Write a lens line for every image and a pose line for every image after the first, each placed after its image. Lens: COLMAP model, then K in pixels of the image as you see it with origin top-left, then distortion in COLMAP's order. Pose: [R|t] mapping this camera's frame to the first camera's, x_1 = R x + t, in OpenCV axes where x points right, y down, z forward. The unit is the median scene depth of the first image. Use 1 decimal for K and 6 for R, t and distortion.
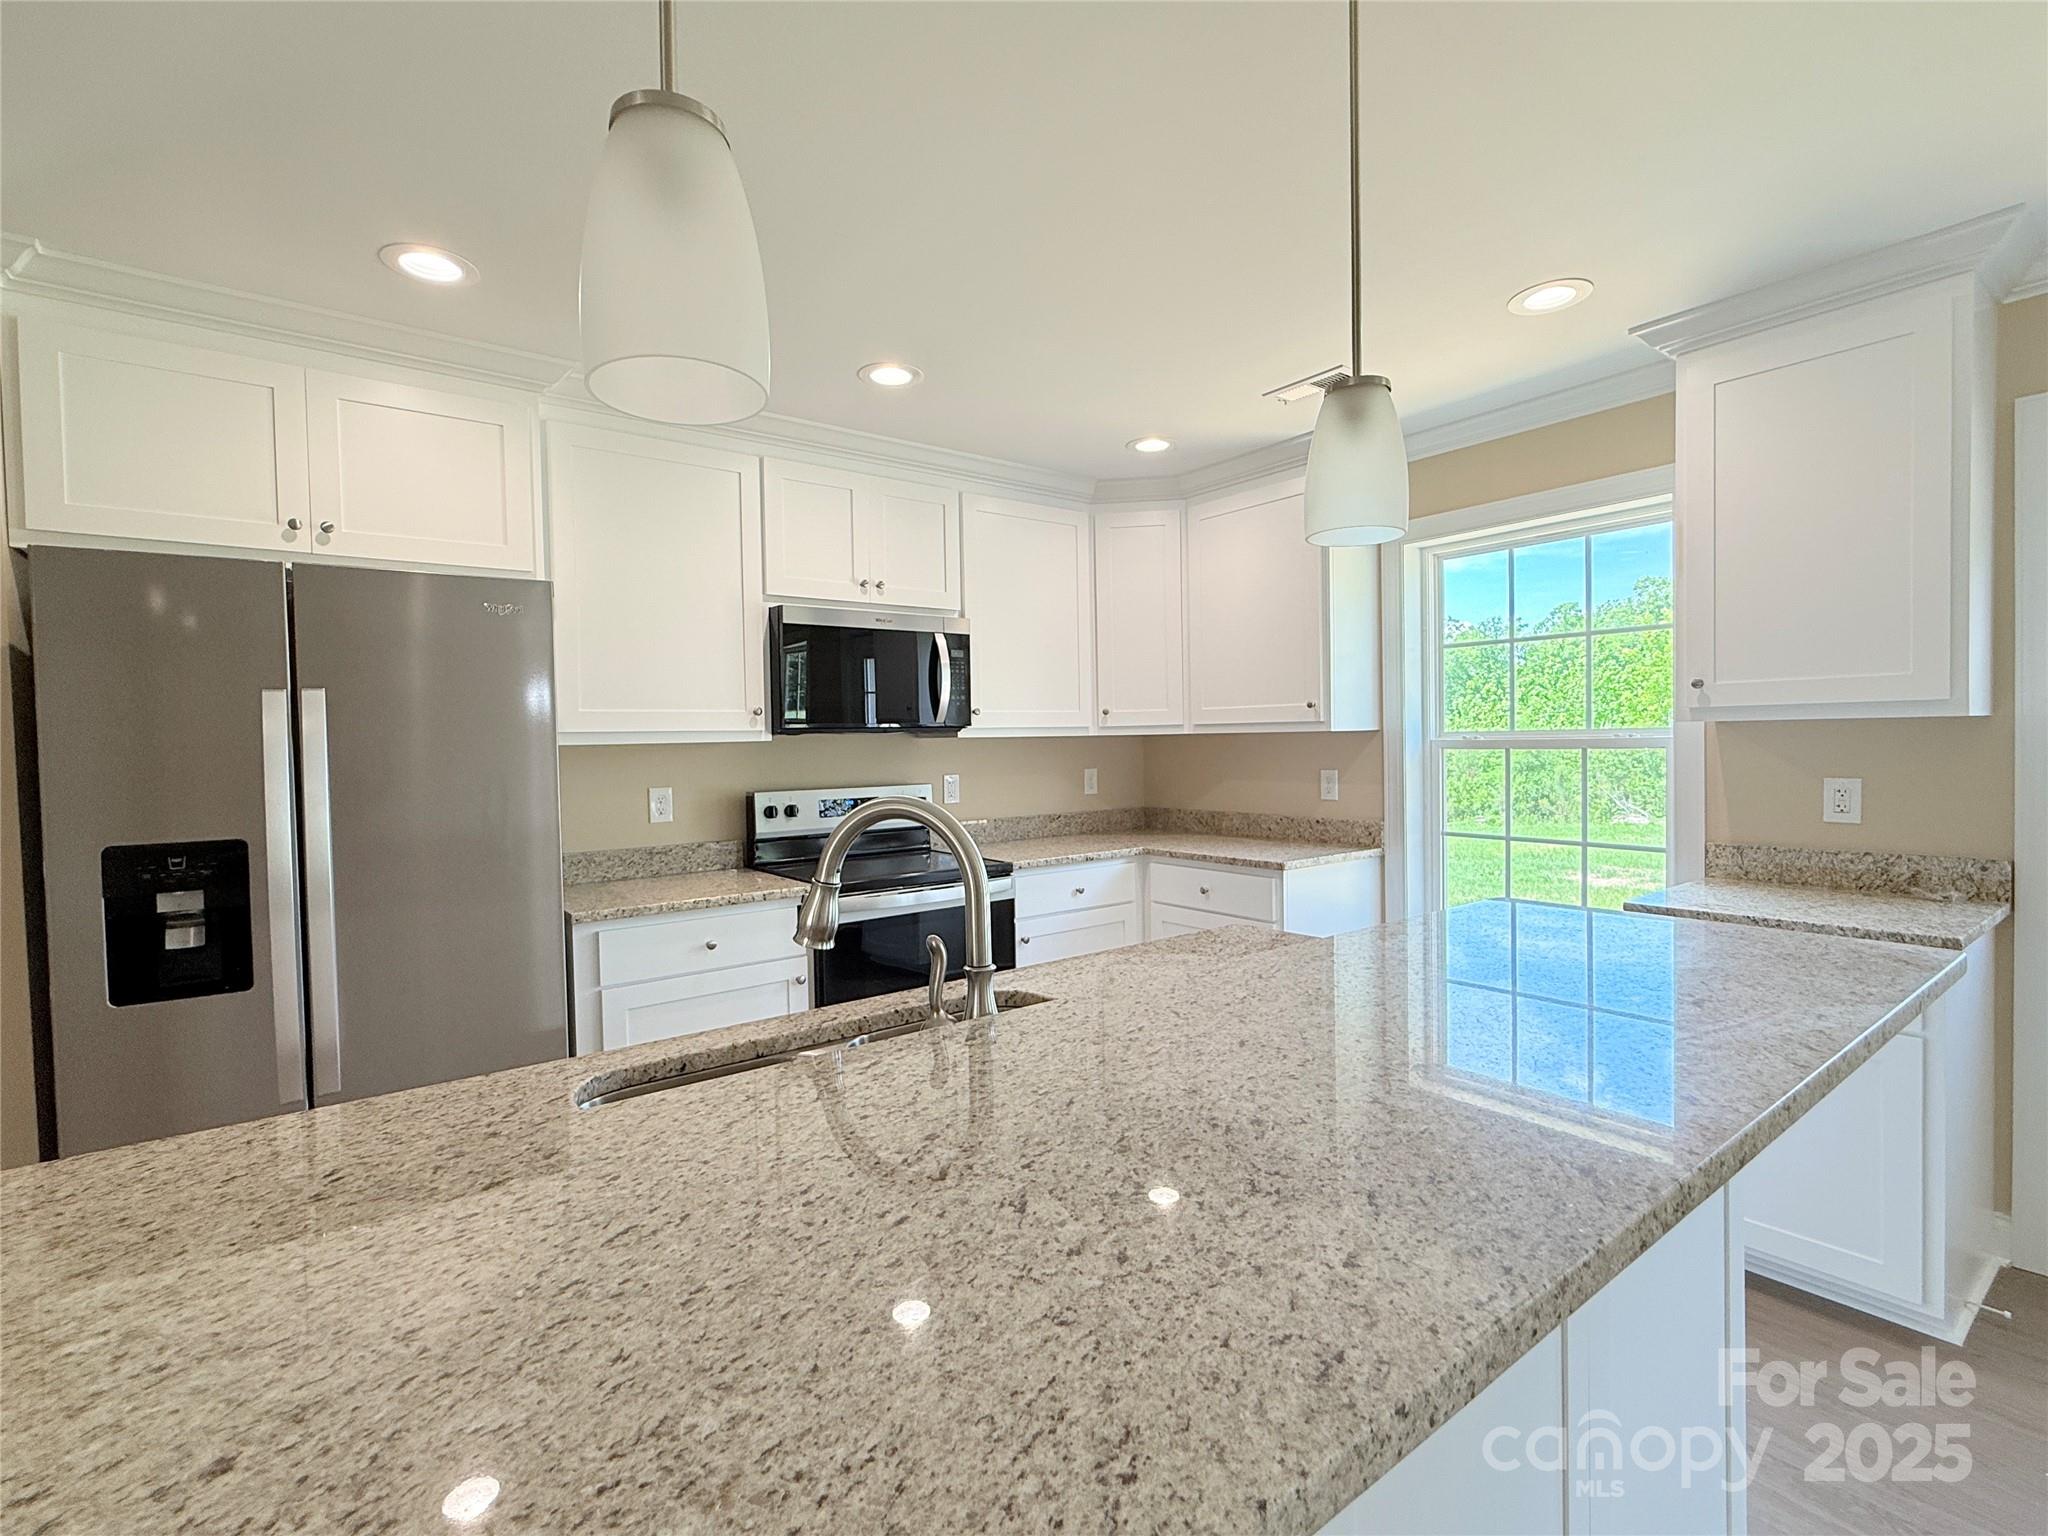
lens RADIAL K [[943.5, 0, 1013.0], [0, 943.5, 767.1], [0, 0, 1]] dist [-0.005725, 0.001766]
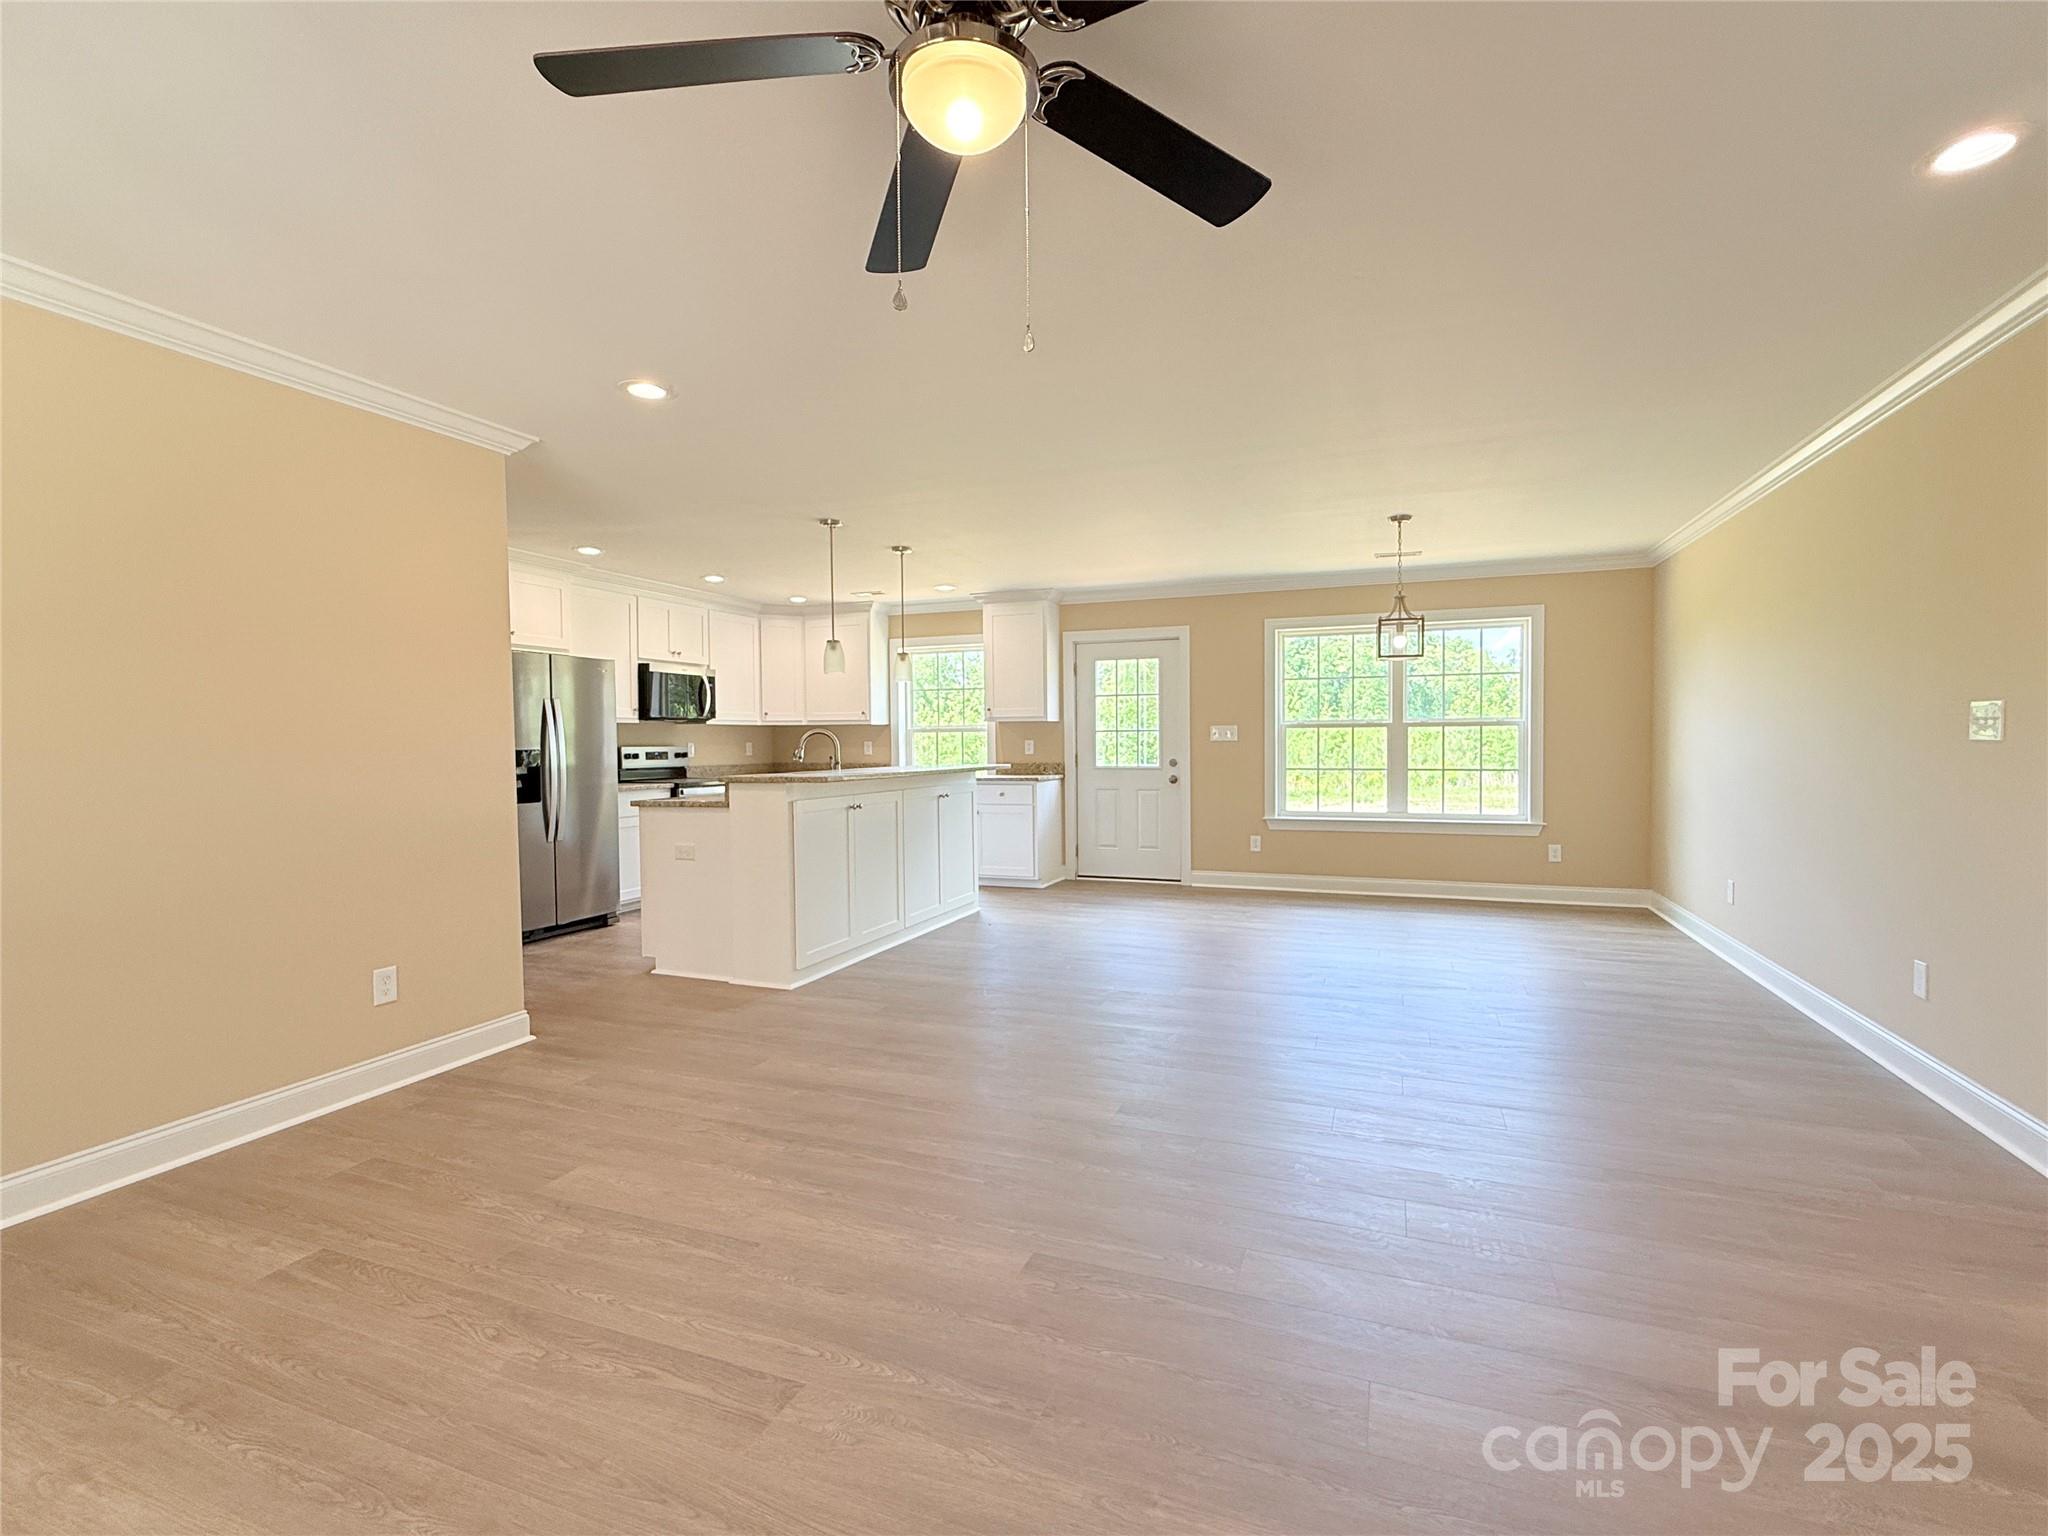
lens RADIAL K [[943.5, 0, 1027.8], [0, 943.5, 767.5], [0, 0, 1]] dist [-0.005725, 0.001766]
pose [[0.847444, -0.003616, 0.530873, -0.612992], [0.006817, 0.999968, -0.004071, 0.086103], [-0.530841, 0.007069, 0.847442, -1.274412]]
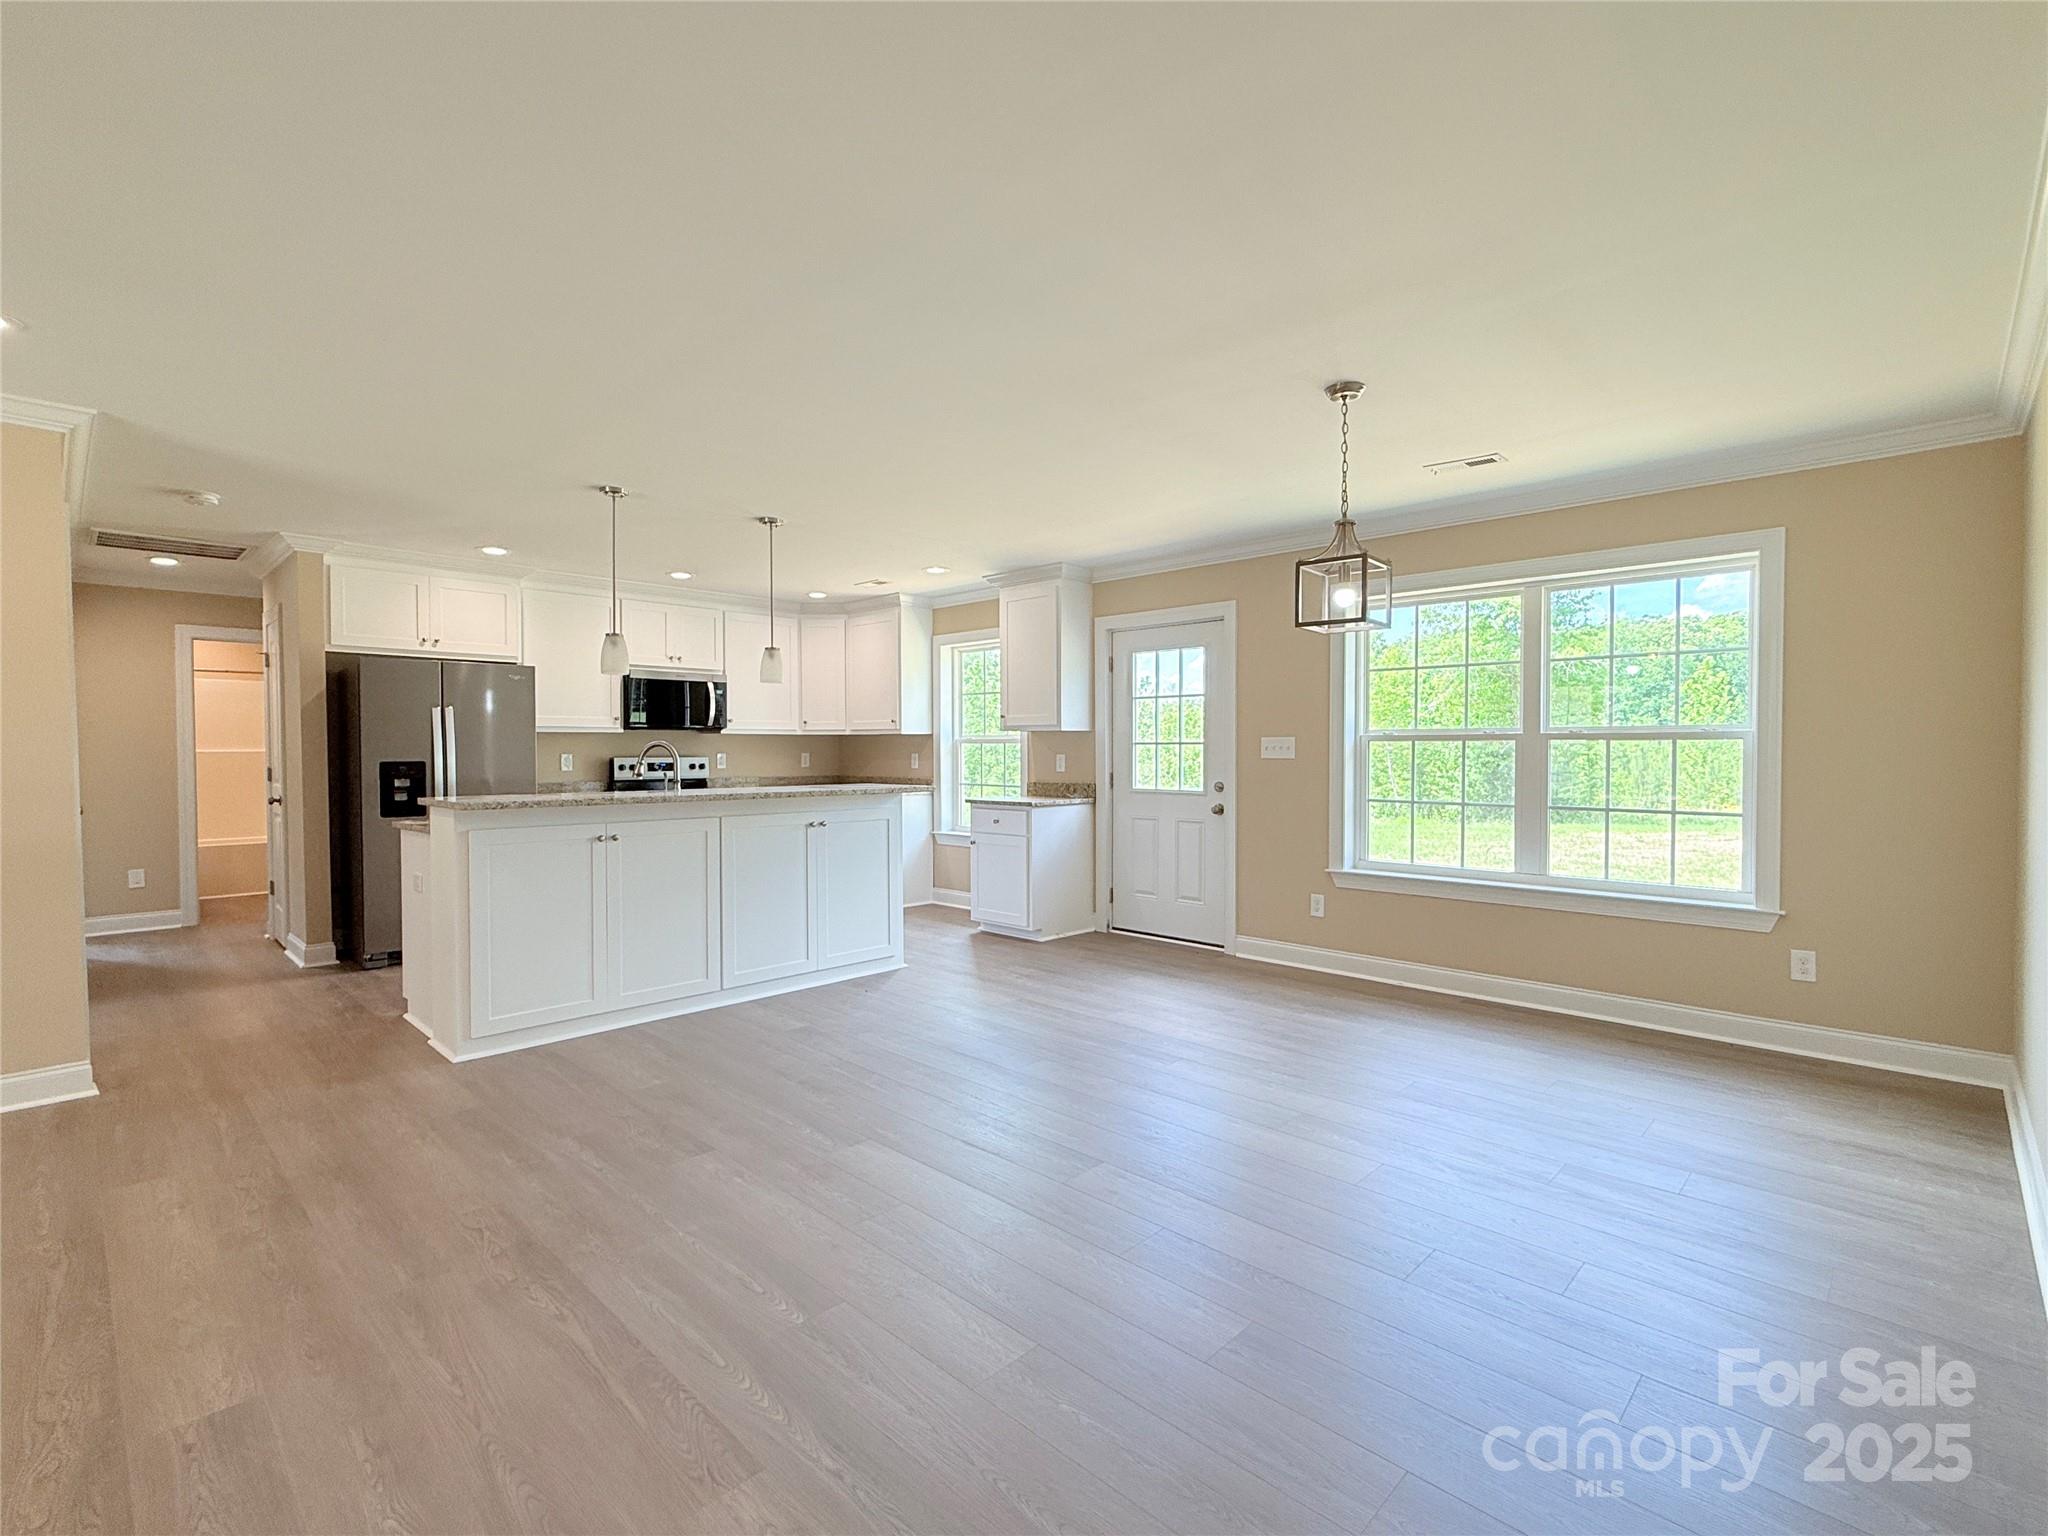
lens RADIAL K [[943.5, 0, 1023.3], [0, 943.5, 767.2], [0, 0, 1]] dist [-0.005725, 0.001766]
pose [[0.987316, 0.015129, 0.158048, 0.275878], [-0.013675, 0.999854, -0.010281, 0.055223], [-0.158180, 0.007990, 0.987378, -1.140962]]
